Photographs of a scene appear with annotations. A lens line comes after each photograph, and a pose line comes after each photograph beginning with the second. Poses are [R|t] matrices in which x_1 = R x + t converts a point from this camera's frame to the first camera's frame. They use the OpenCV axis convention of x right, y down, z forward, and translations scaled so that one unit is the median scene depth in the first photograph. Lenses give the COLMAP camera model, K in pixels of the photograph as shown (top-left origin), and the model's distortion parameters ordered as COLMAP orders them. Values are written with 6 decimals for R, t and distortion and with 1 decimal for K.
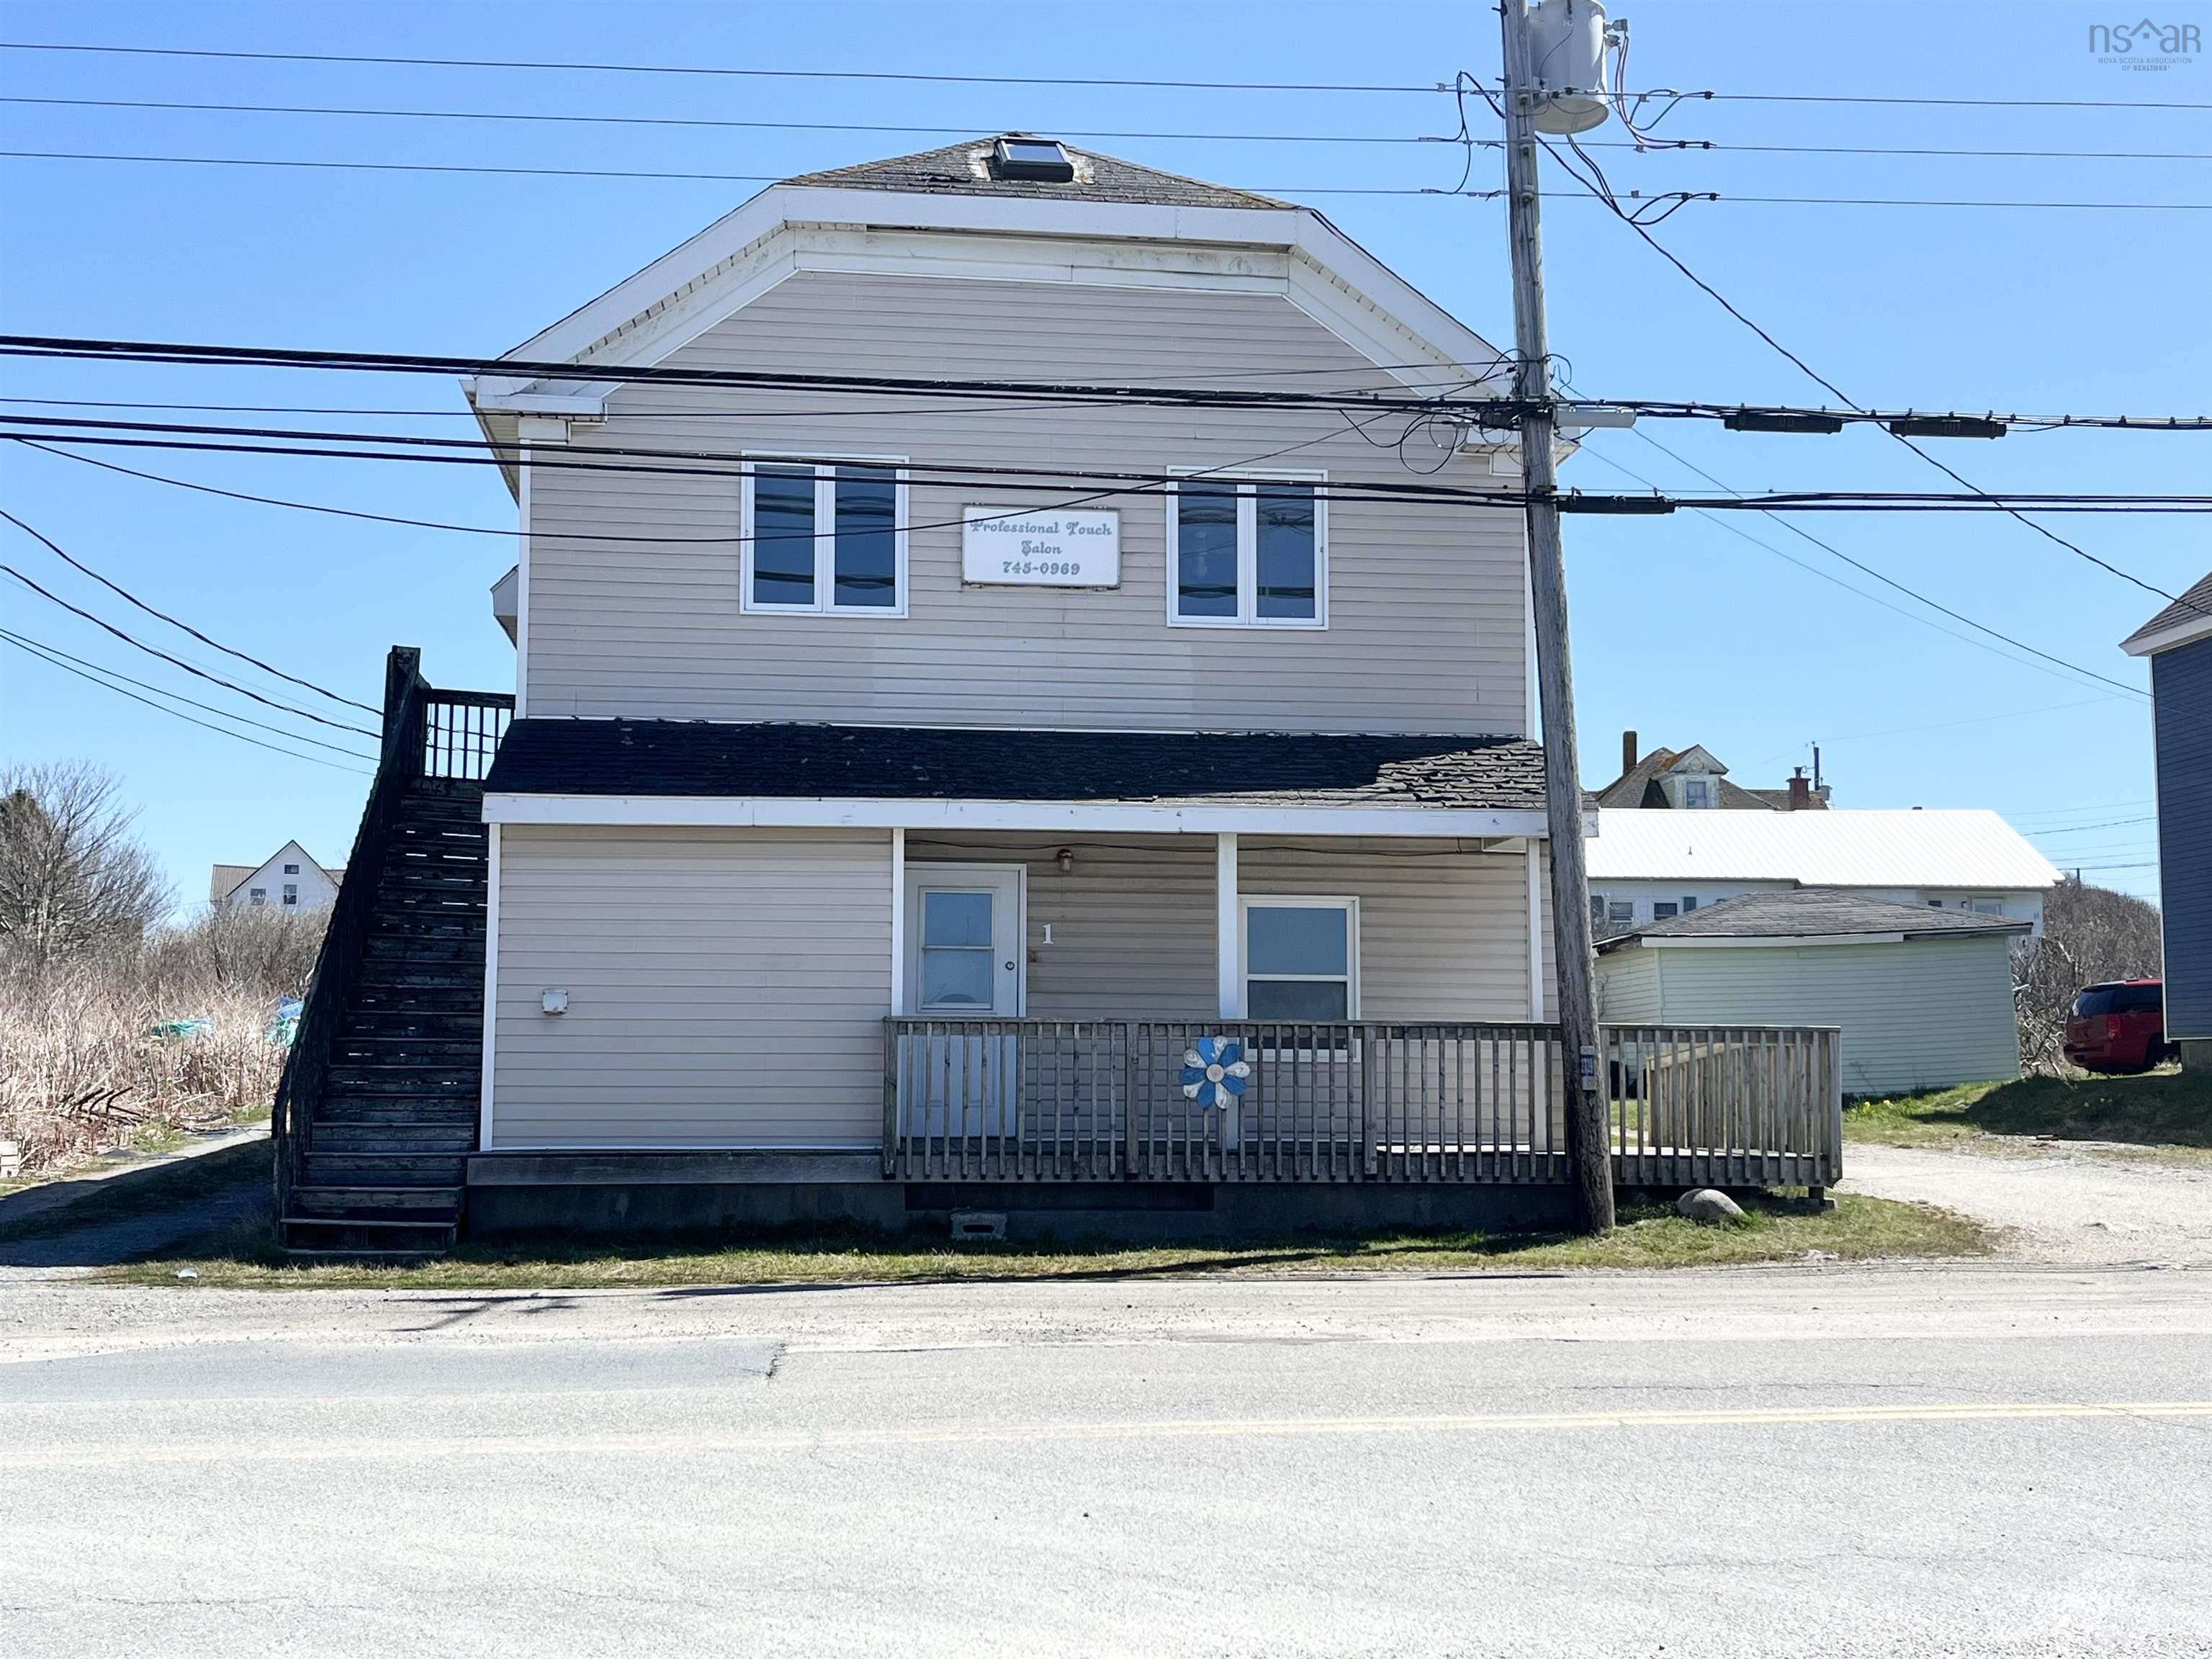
lens RADIAL K [[2578.3, 0, 1106.0], [0, 2578.3, 829.5], [0, 0, 1]] dist [0.091242, -0.393322]
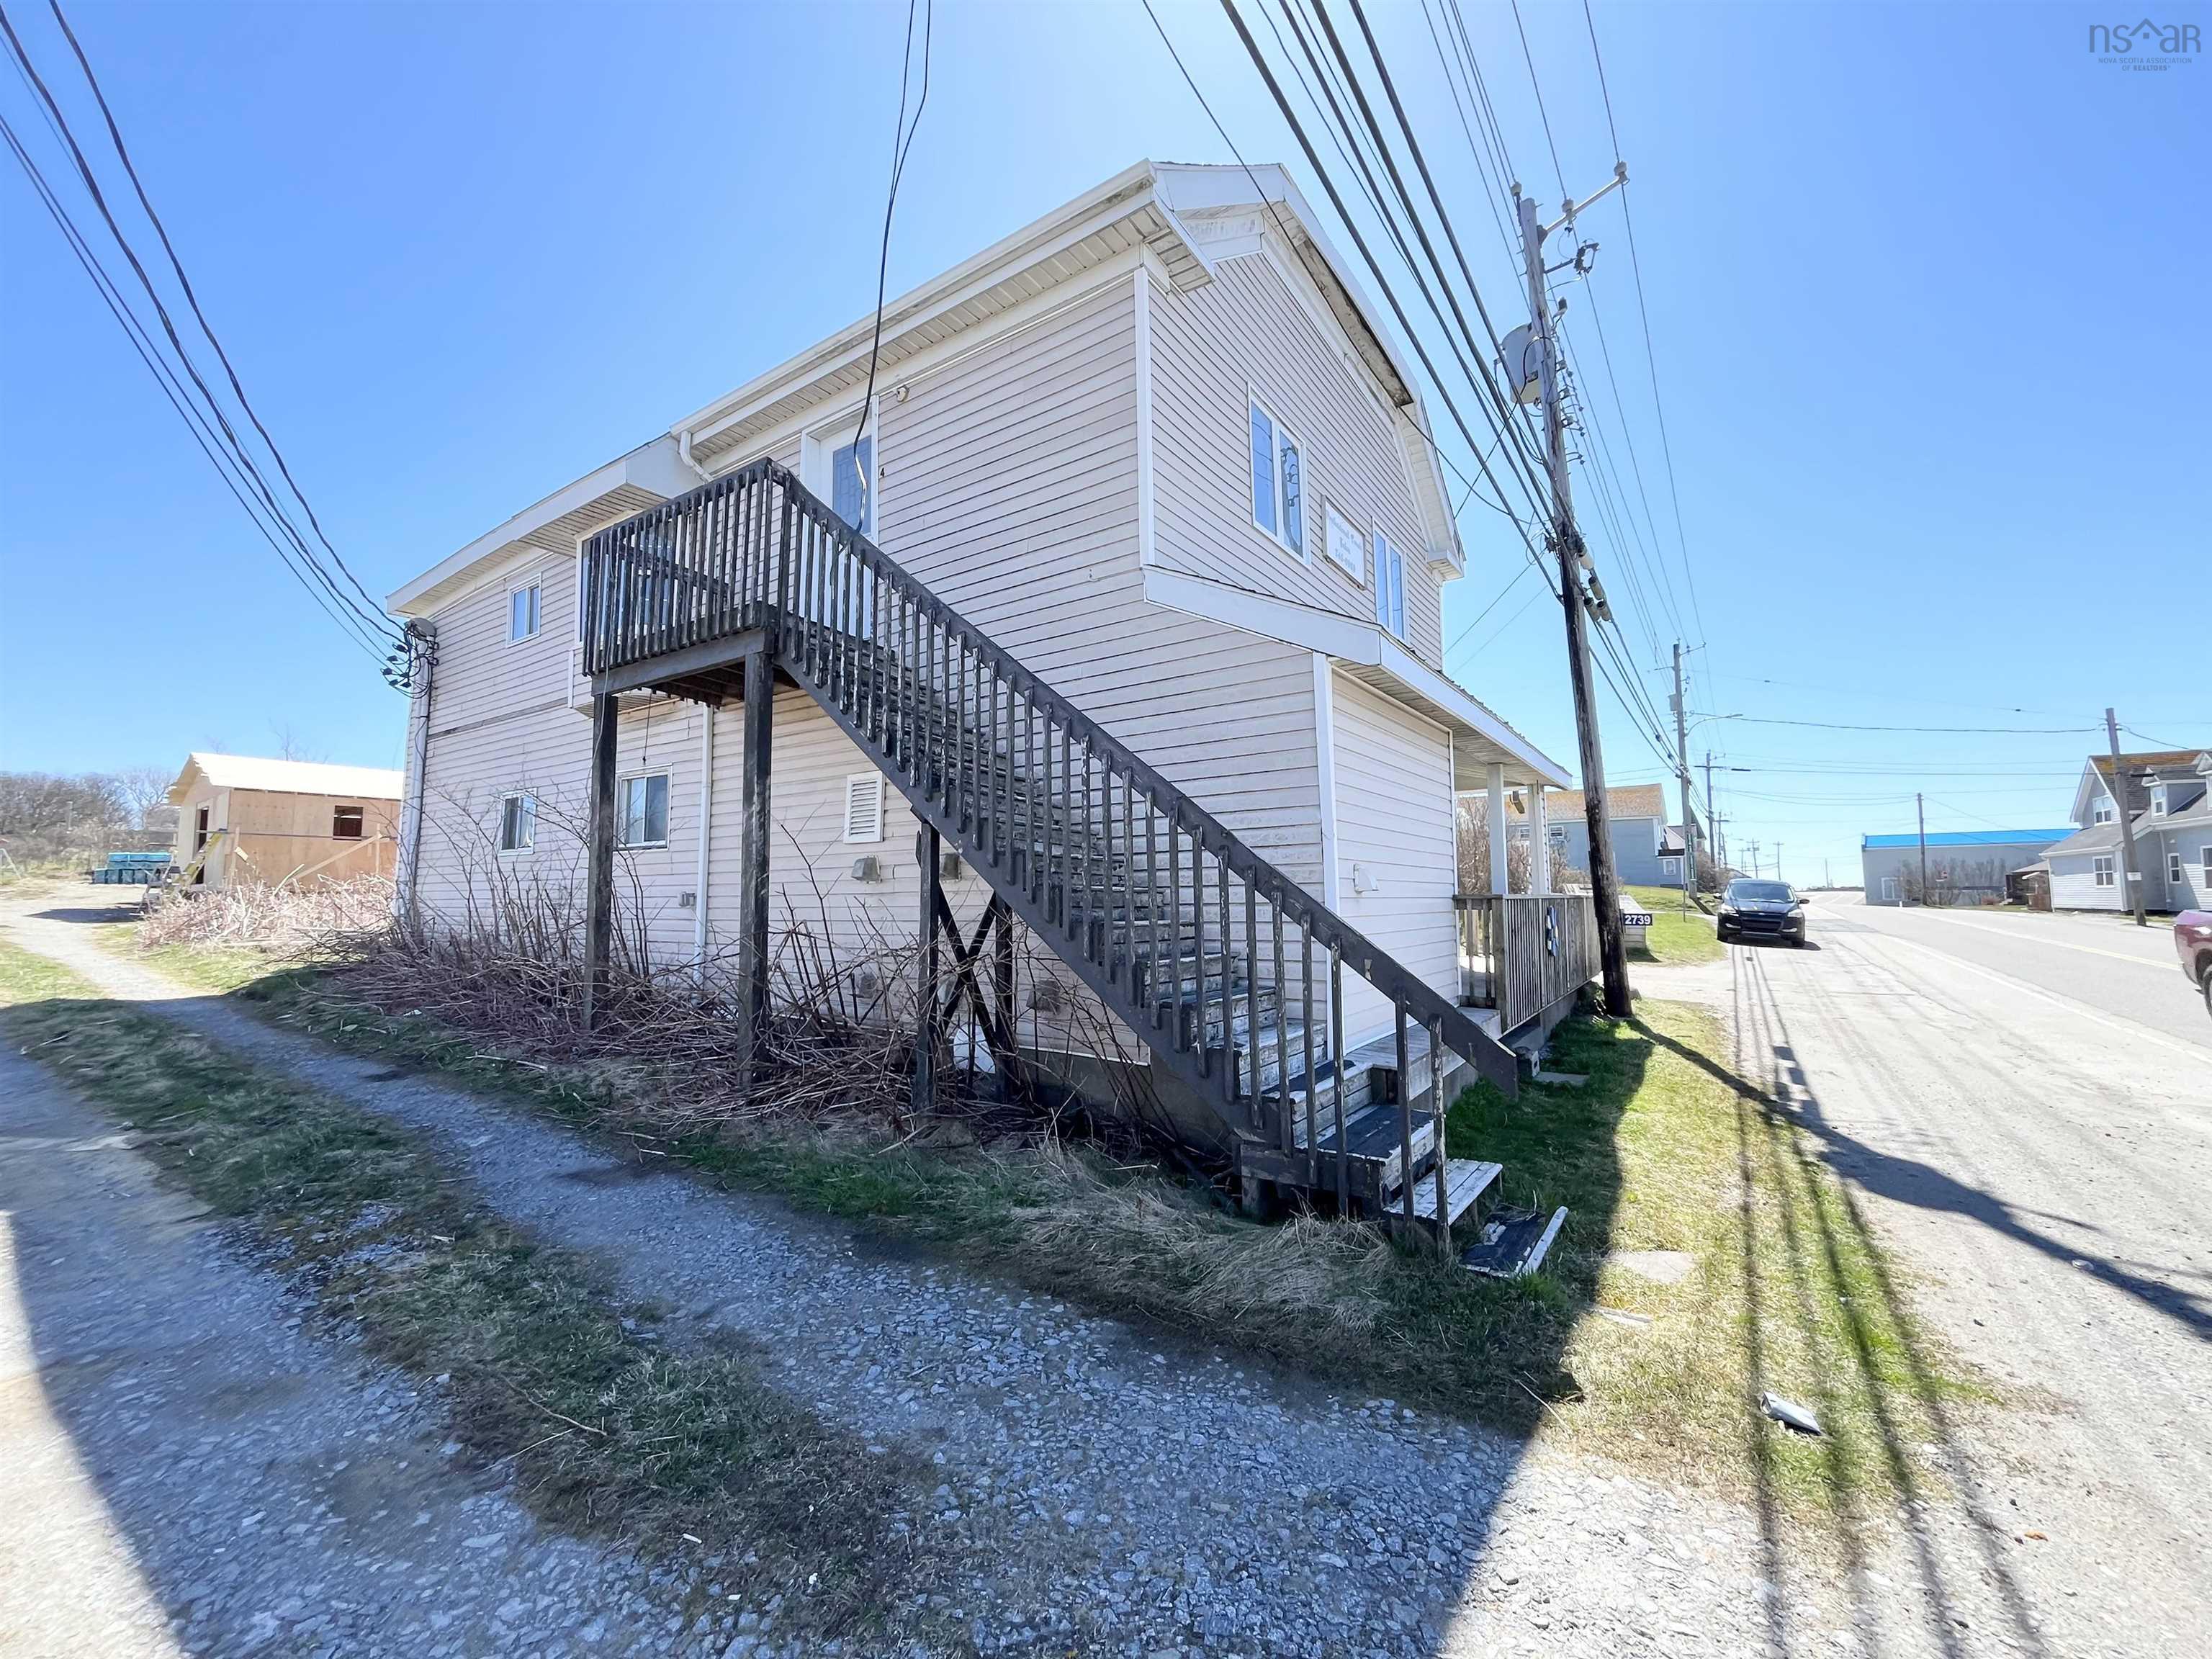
lens RADIAL K [[900.9, 0, 1106.0], [0, 900.9, 829.5], [0, 0, 1]] dist [-0.001855, 0.000000]
pose [[0.650377, 0.049297, 0.758010, -0.482843], [-0.071887, 0.997408, -0.003186, 0.053490], [-0.756202, -0.052419, 0.652235, 0.815378]]
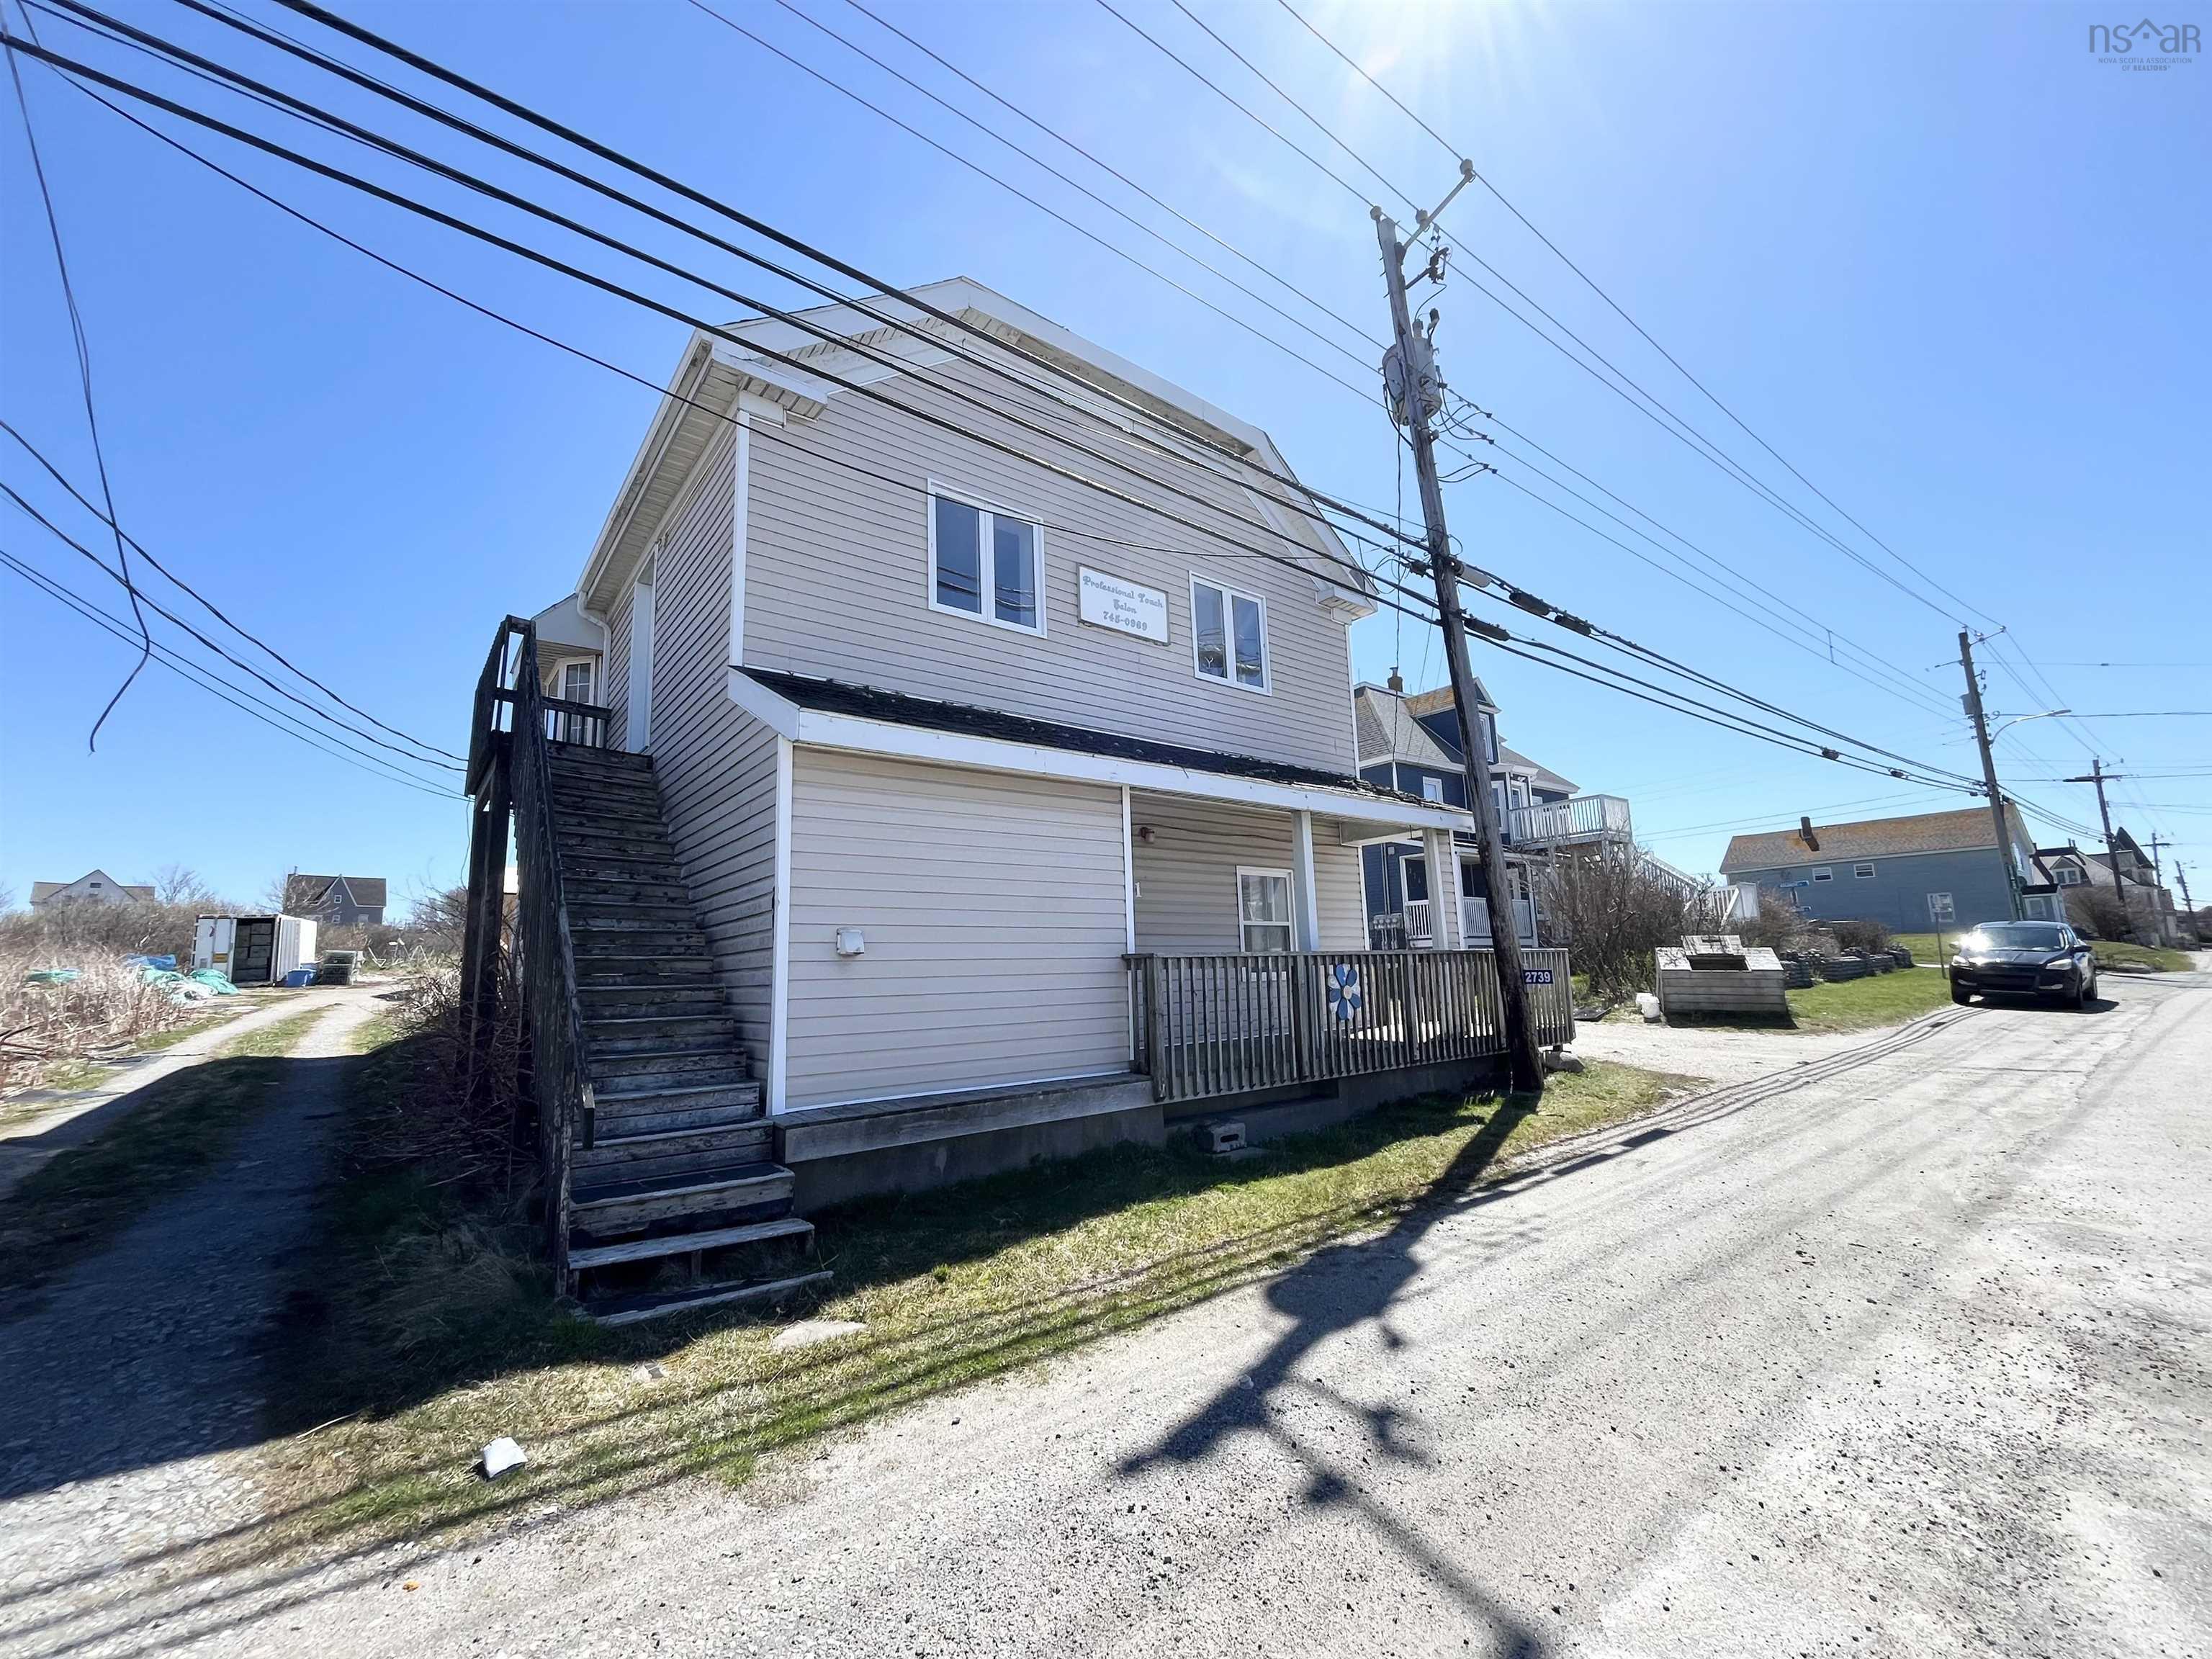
lens RADIAL K [[902.7, 0, 1106.0], [0, 902.7, 829.5], [0, 0, 1]] dist [-0.009112, -0.000395]
pose [[0.849939, 0.055353, 0.523965, -0.290388], [-0.020919, 0.997227, -0.071415, 0.044652], [-0.526465, 0.049737, 0.848741, 0.636345]]
